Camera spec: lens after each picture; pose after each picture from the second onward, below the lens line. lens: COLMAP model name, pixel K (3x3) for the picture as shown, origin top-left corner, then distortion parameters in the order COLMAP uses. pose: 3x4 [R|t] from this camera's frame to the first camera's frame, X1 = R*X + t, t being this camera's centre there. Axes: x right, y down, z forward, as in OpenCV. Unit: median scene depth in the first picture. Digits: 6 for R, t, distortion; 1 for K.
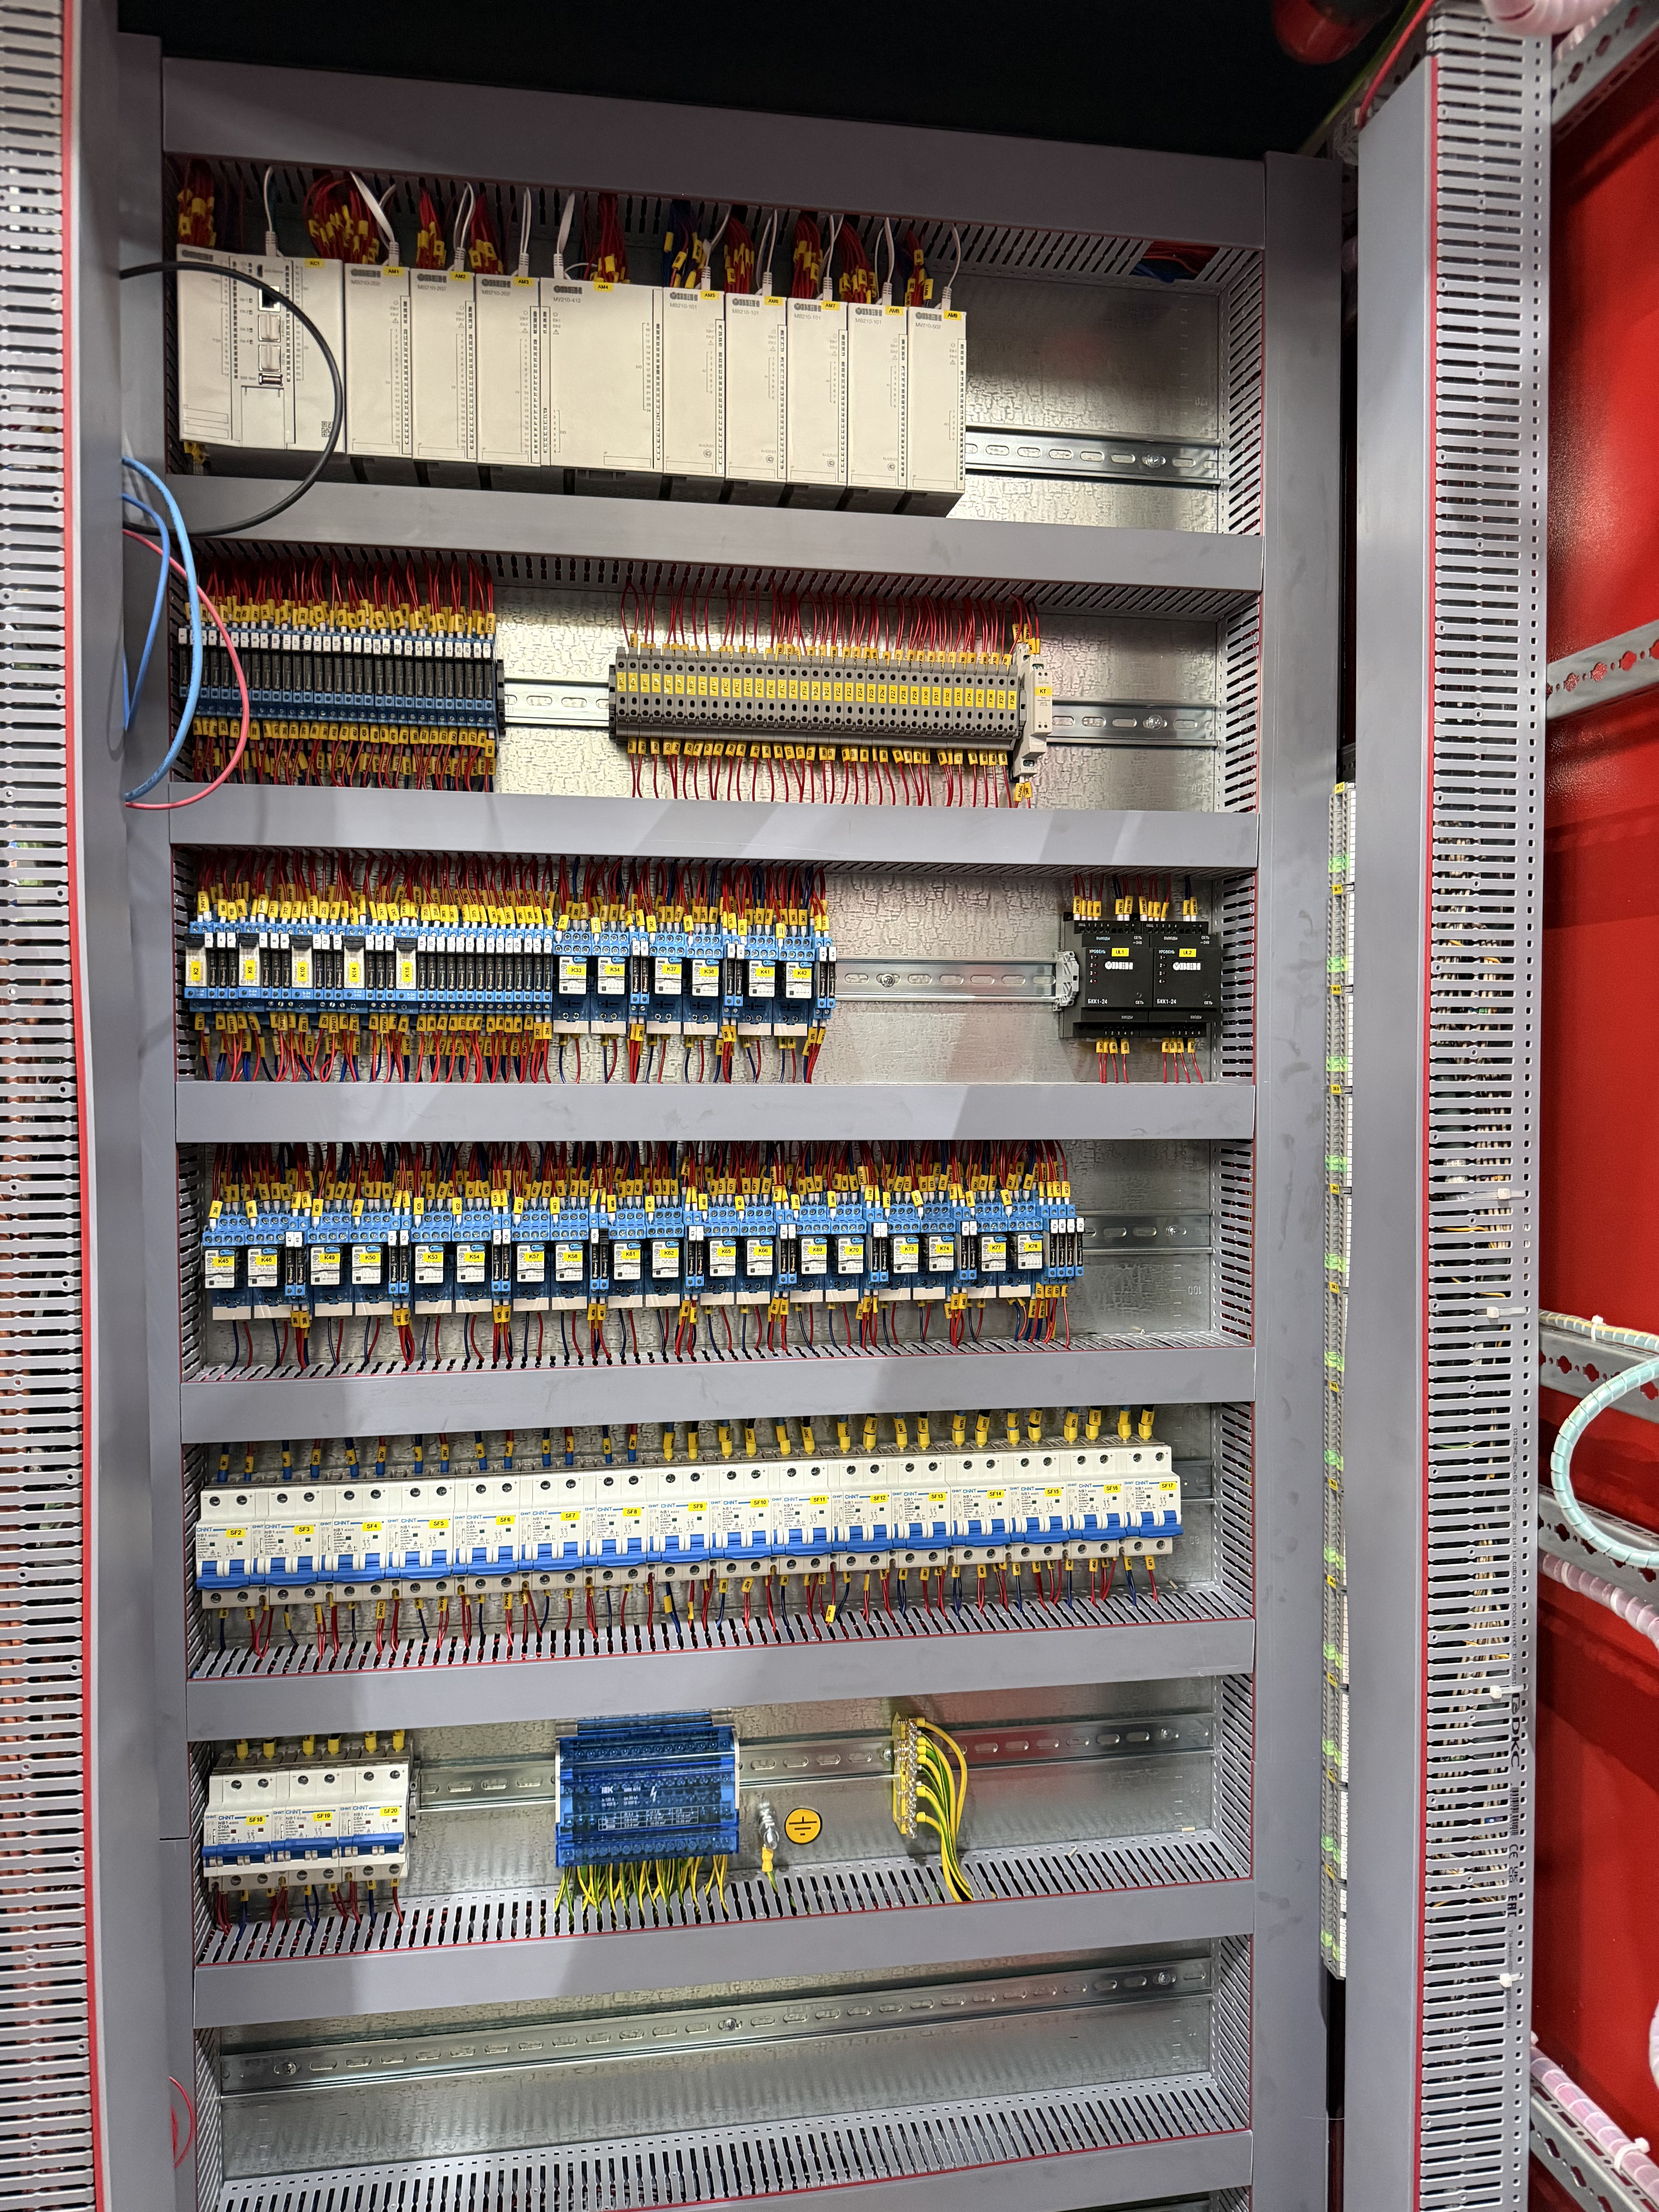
lens RADIAL K [[1566.8, 0, 834.5], [0, 1566.8, 1102.4], [0, 0, 1]] dist [0.028703, -0.007204]
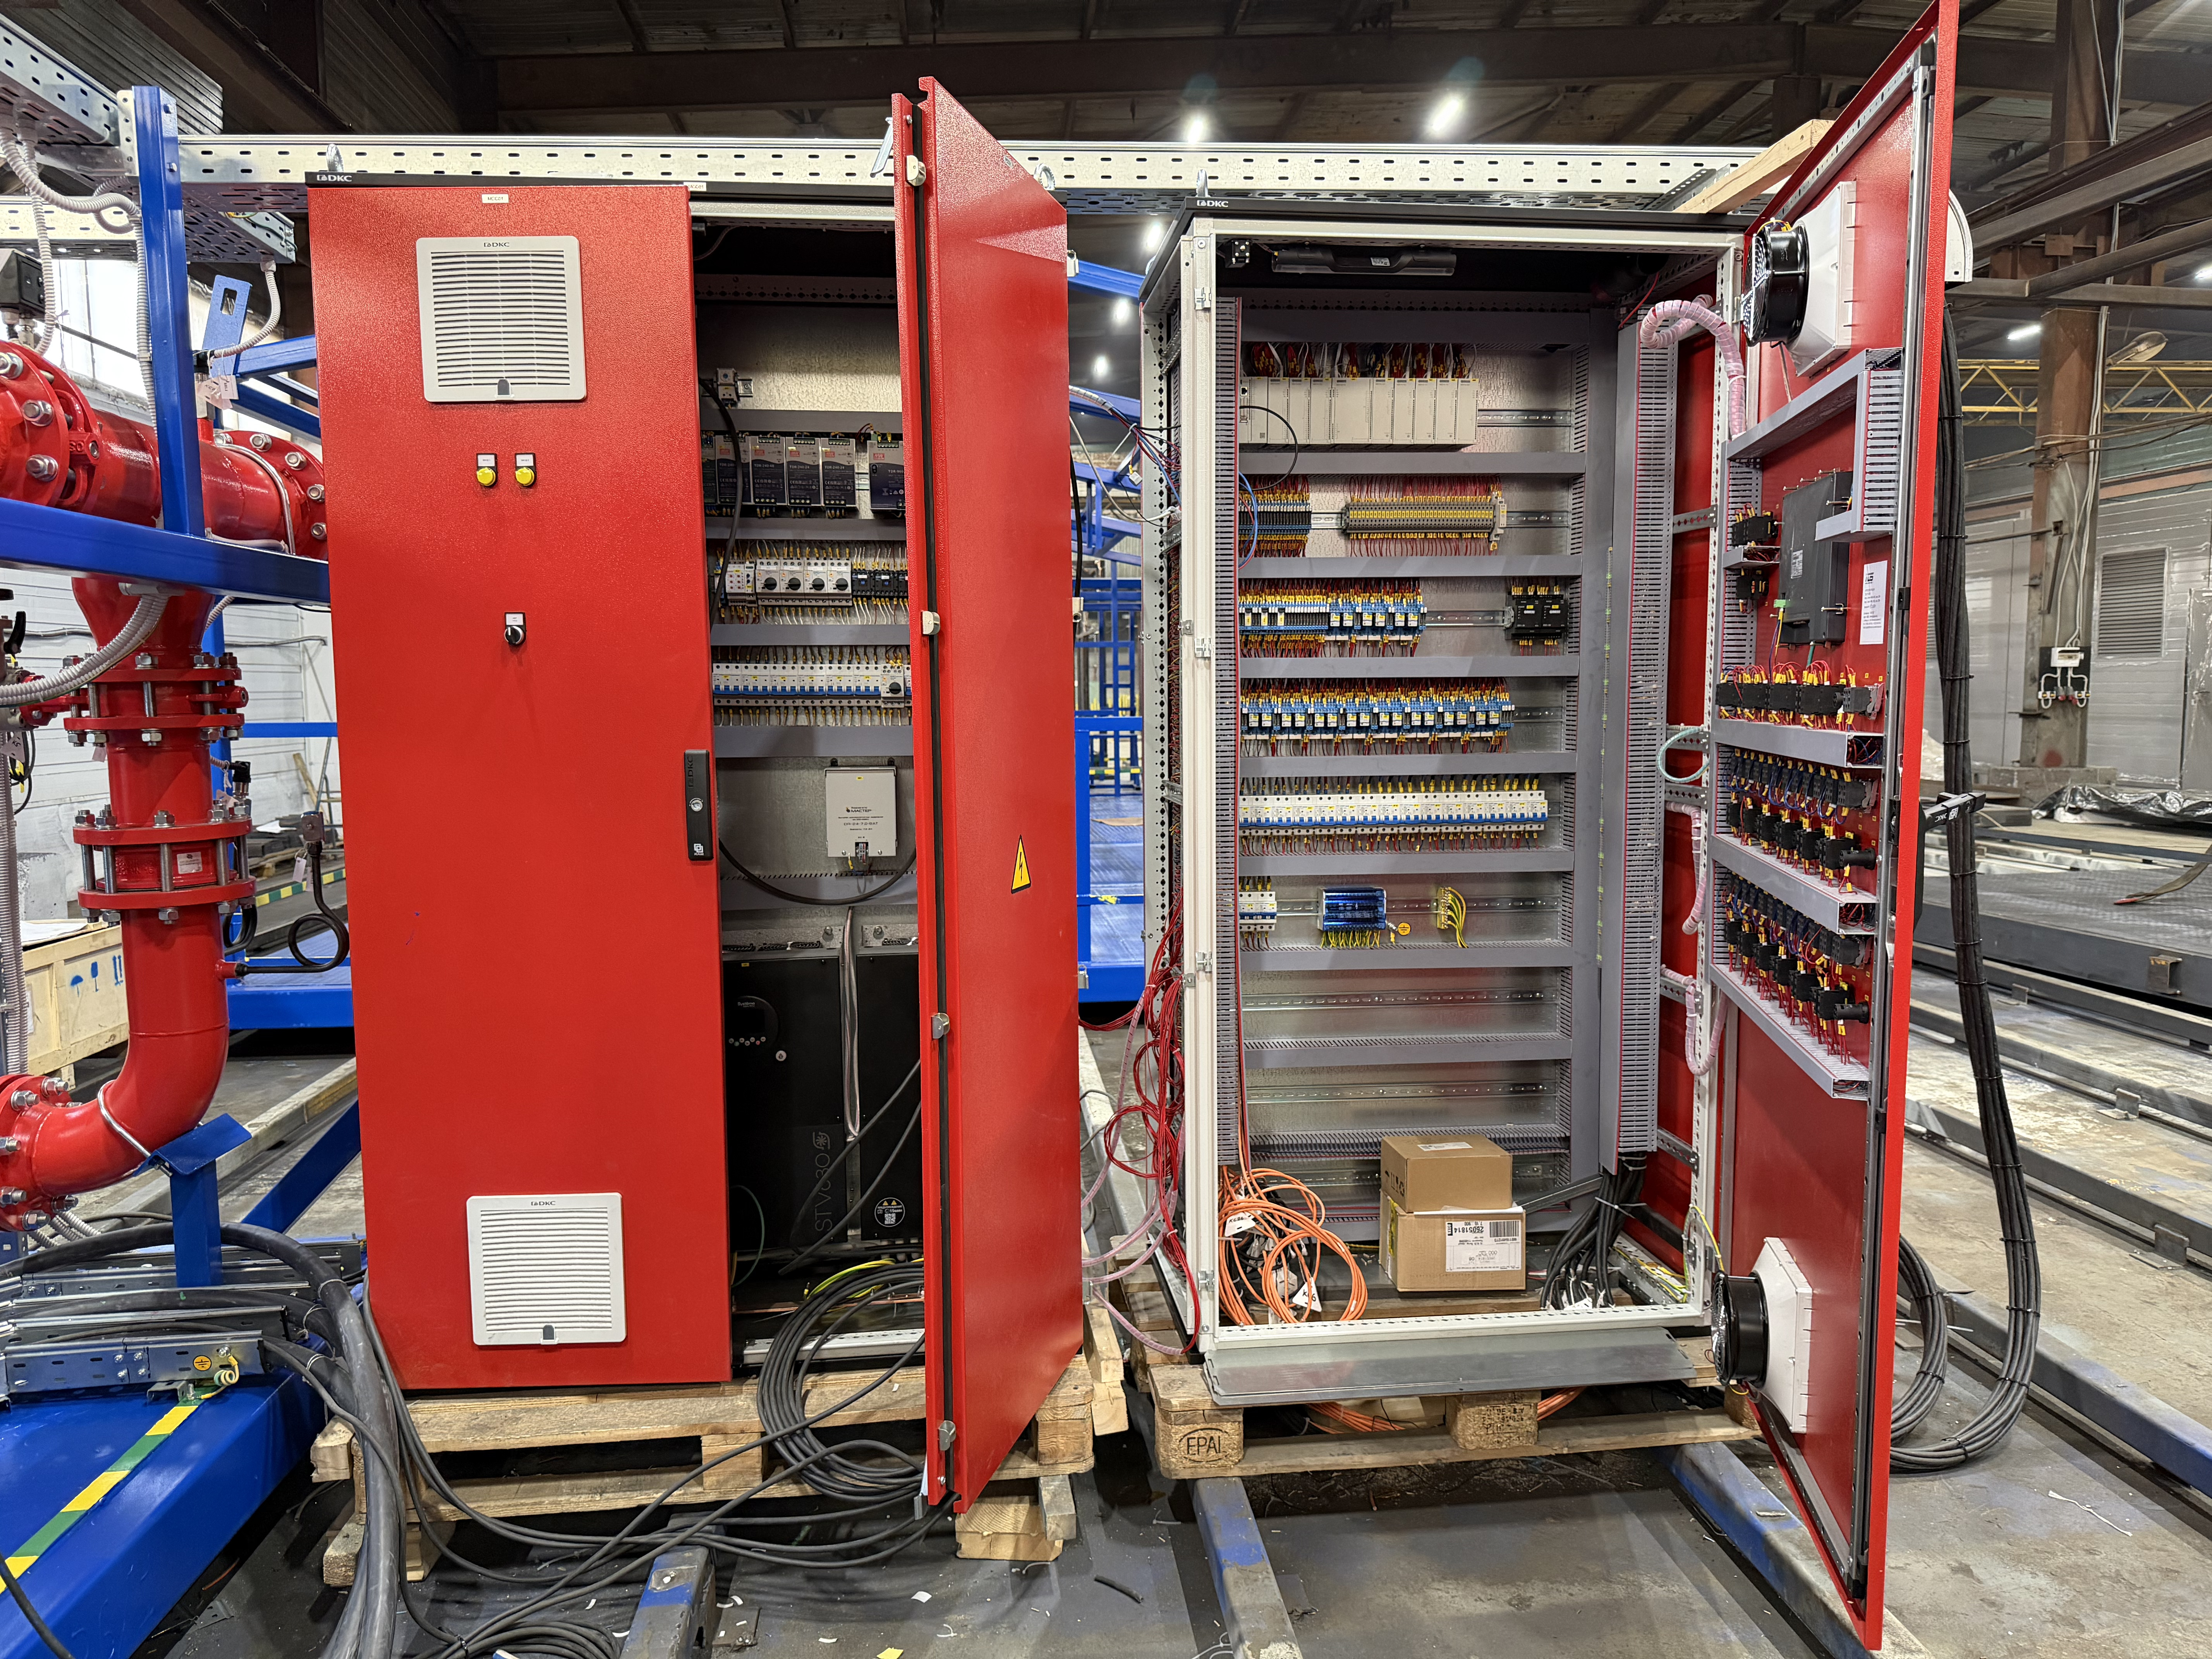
lens RADIAL K [[1566.8, 0, 1059.1], [0, 1566.8, 869.7], [0, 0, 1]] dist [0.028703, -0.007204]
pose [[0.996344, -0.000717, -0.085424, -0.402519], [0.008834, 0.995468, 0.094681, 0.093147], [0.084969, -0.095090, 0.991836, -1.836160]]
